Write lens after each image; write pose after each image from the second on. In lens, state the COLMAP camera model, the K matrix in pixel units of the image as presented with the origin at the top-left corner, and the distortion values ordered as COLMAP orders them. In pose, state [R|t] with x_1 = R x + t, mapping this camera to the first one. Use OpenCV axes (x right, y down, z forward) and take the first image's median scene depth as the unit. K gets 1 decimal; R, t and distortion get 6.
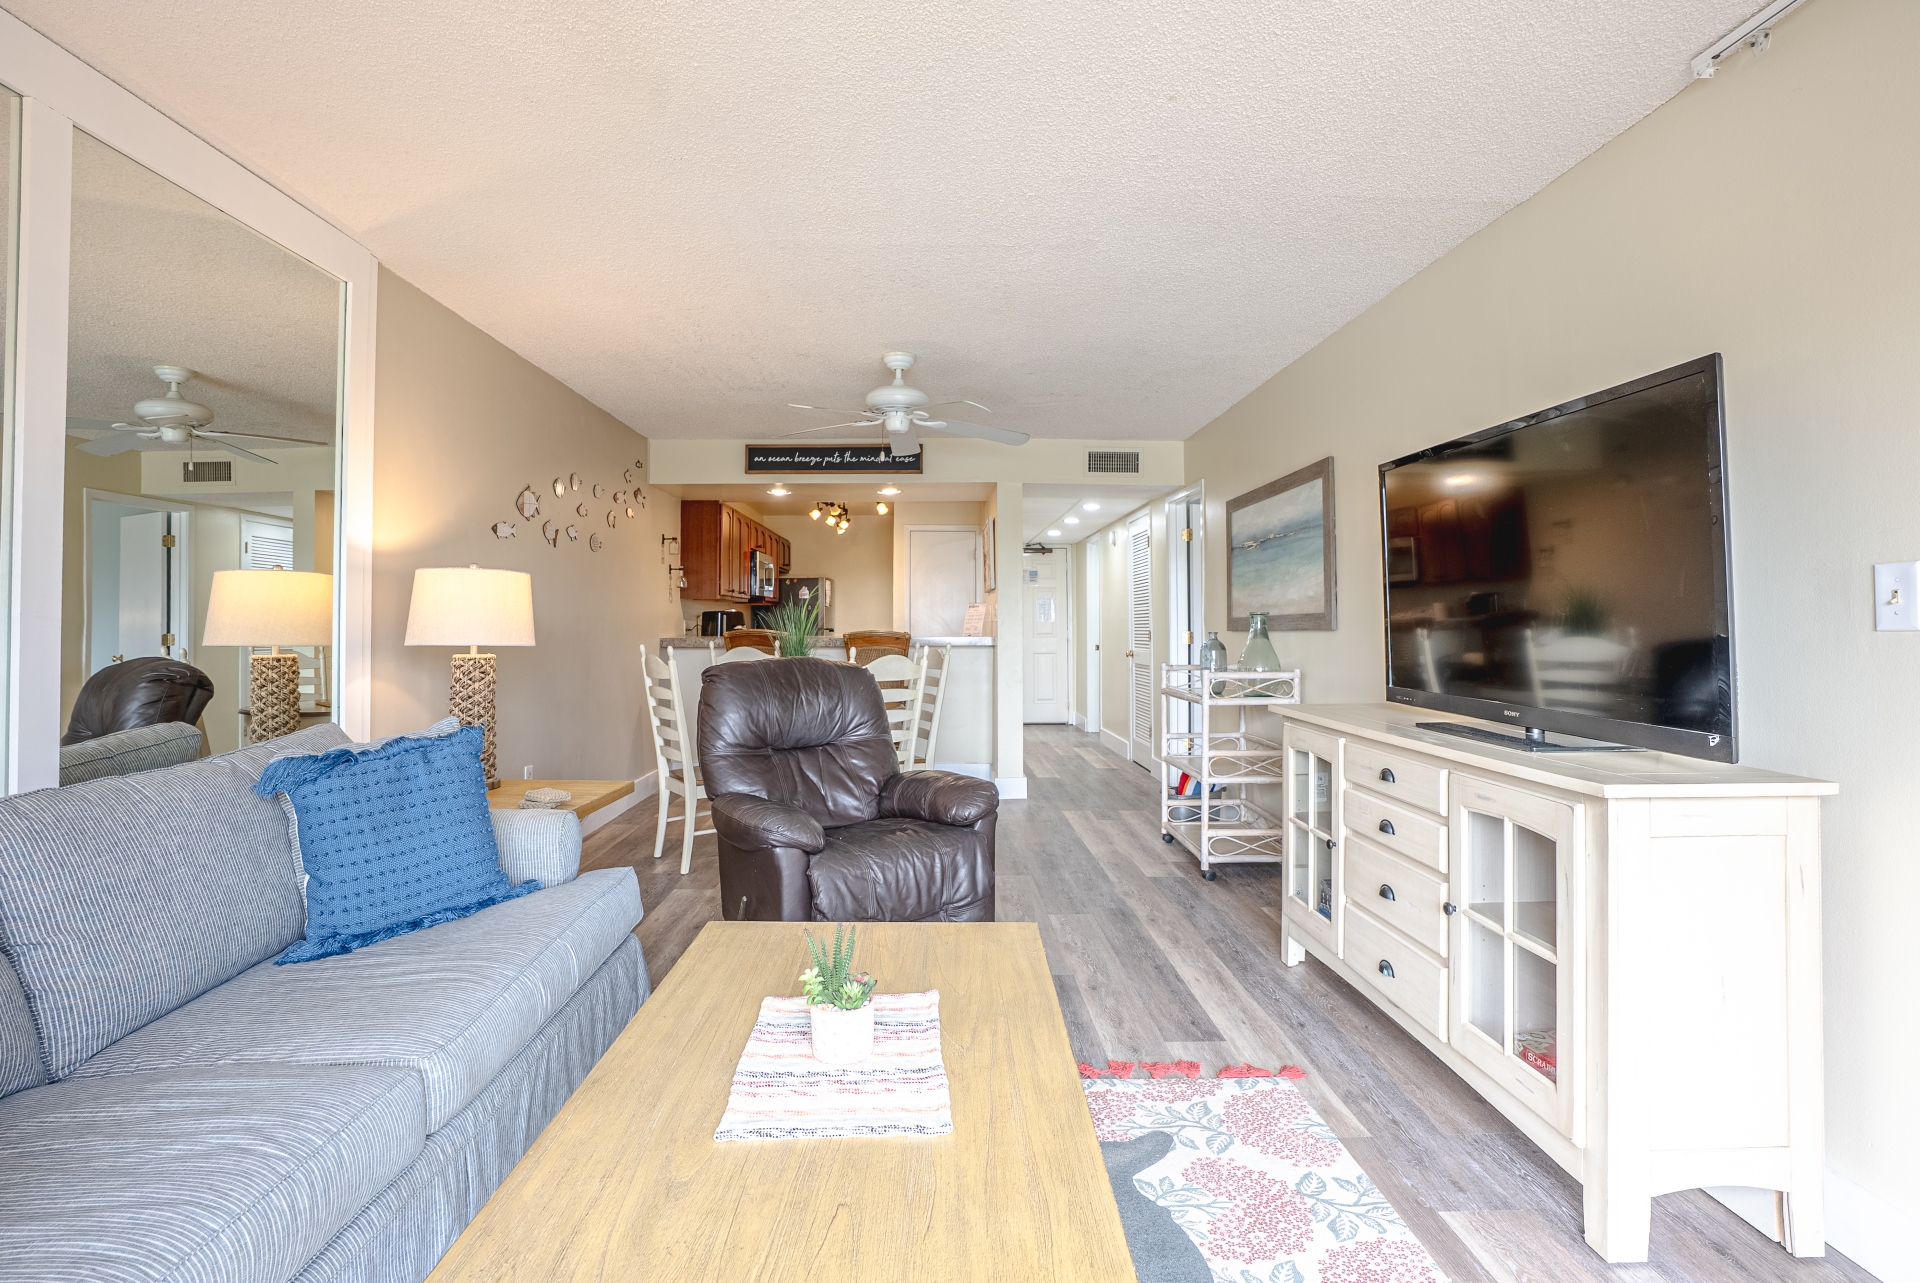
lens RADIAL K [[947.1, 0, 964.5], [0, 947.1, 601.2], [0, 0, 1]] dist [-0.074266, 0.031441]
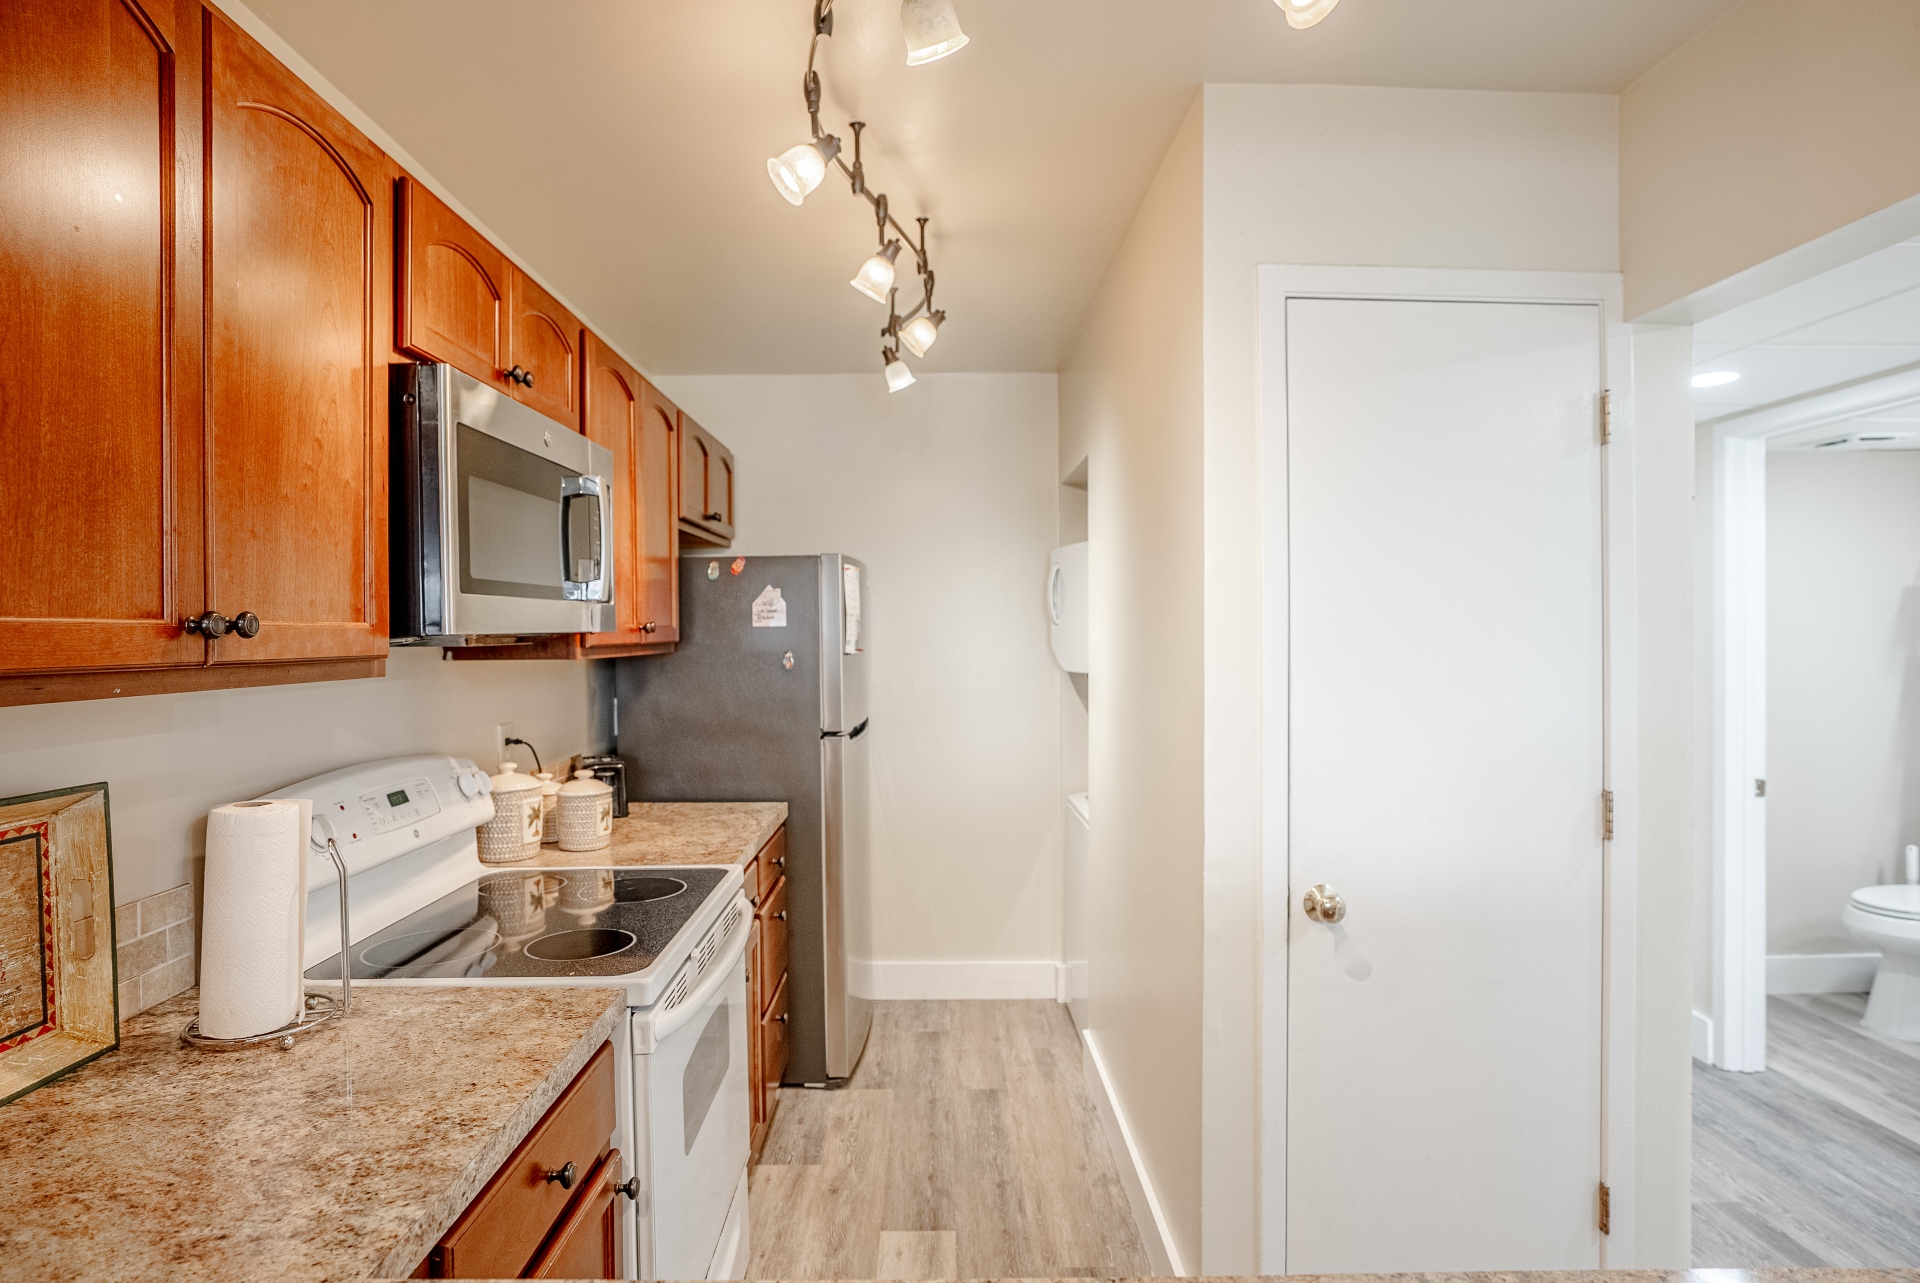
lens RADIAL K [[1005.4, 0, 968.0], [0, 1005.4, 637.5], [0, 0, 1]] dist [-0.070799, 0.042037]
pose [[0.999948, -0.002417, -0.009918, -0.300399], [0.002710, 0.999556, 0.029681, -0.024571], [0.009842, -0.029706, 0.999510, 1.967971]]
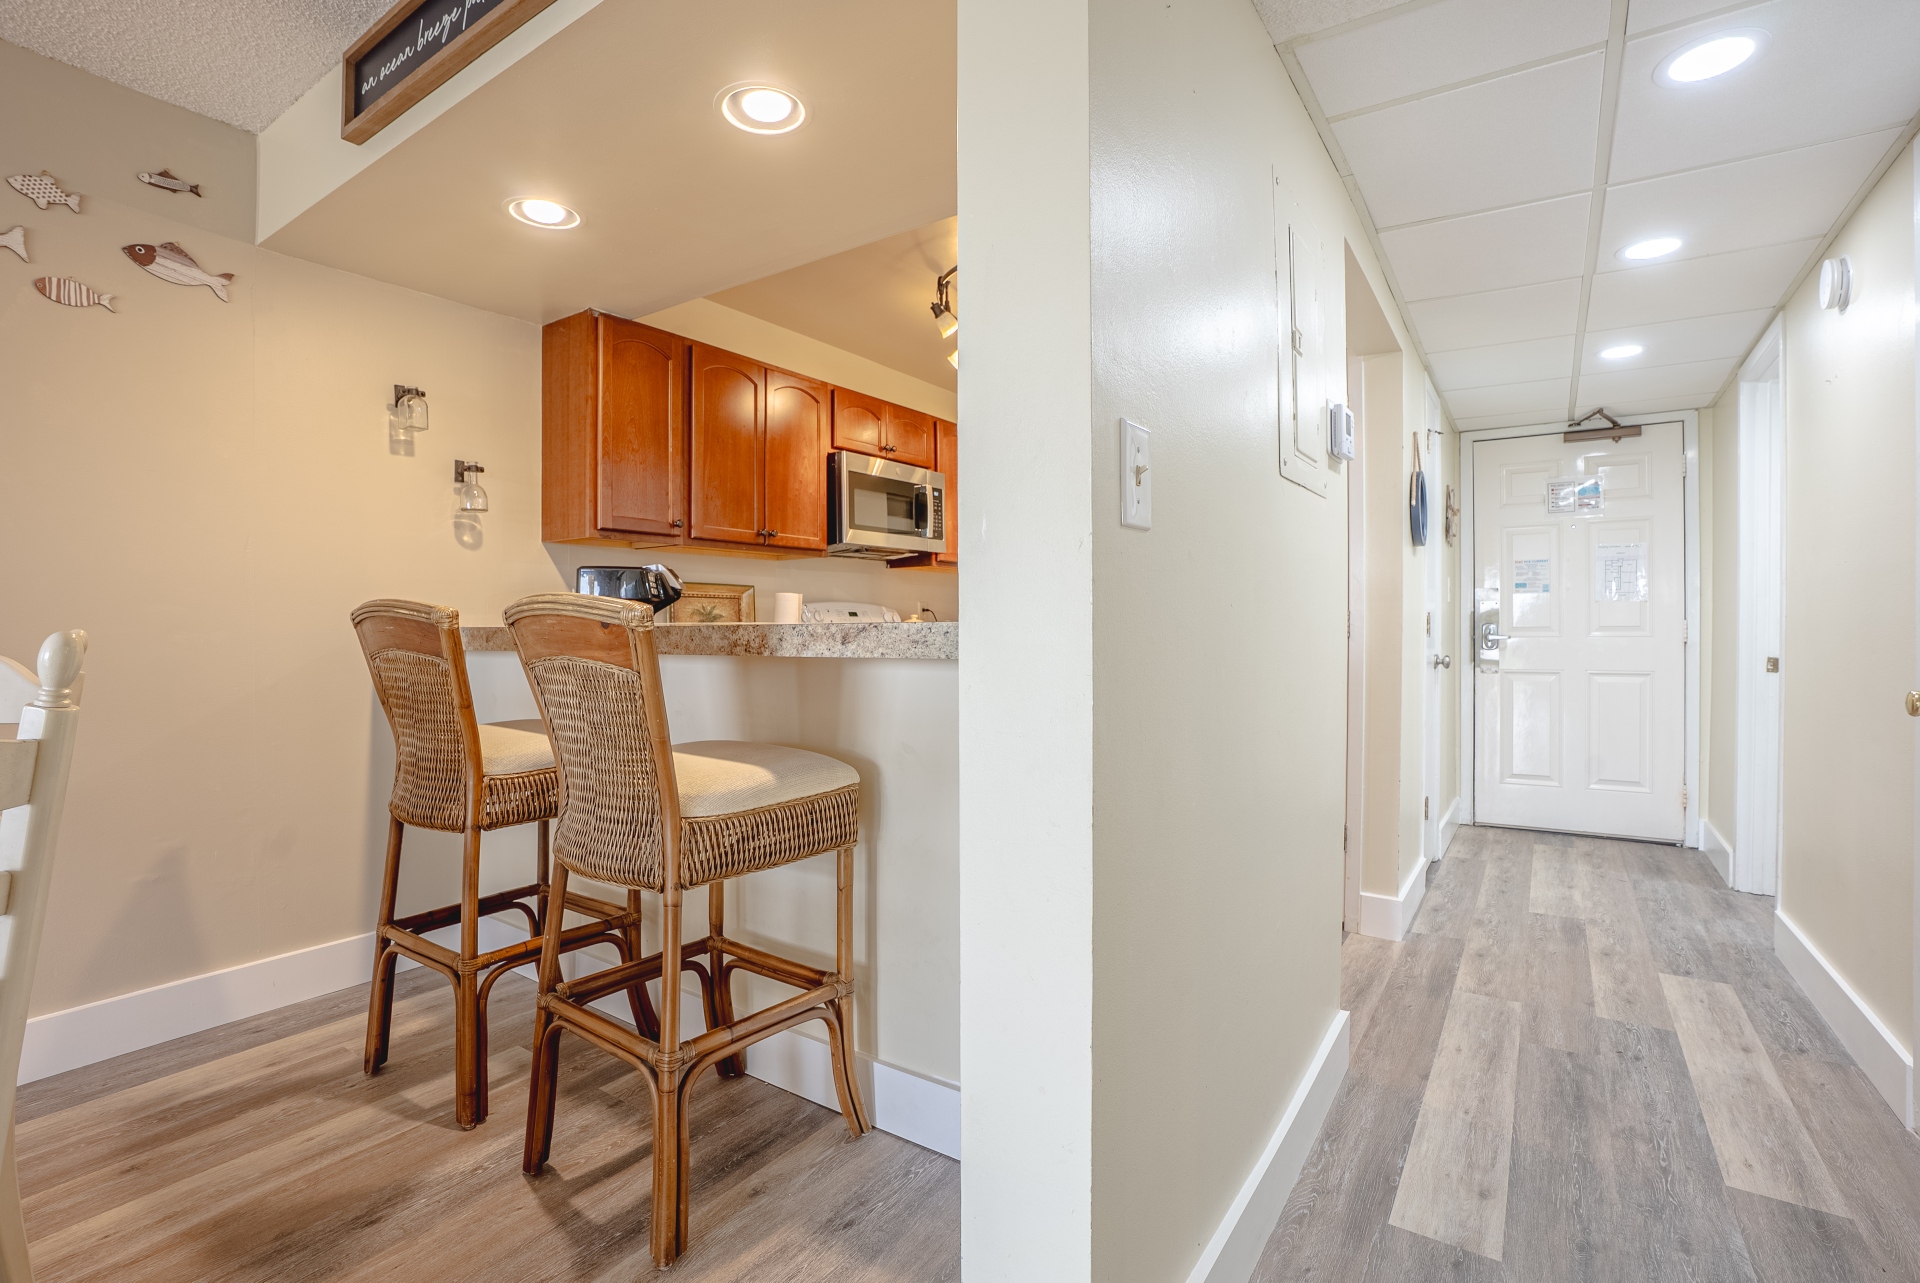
lens RADIAL K [[898.2, 0, 981.0], [0, 898.2, 639.5], [0, 0, 1]] dist [-0.075650, 0.027411]
pose [[0.811521, 0.009376, -0.584248, 0.245130], [0.013636, 0.999295, 0.034978, 0.066356], [0.584164, -0.036352, 0.810821, 1.589229]]
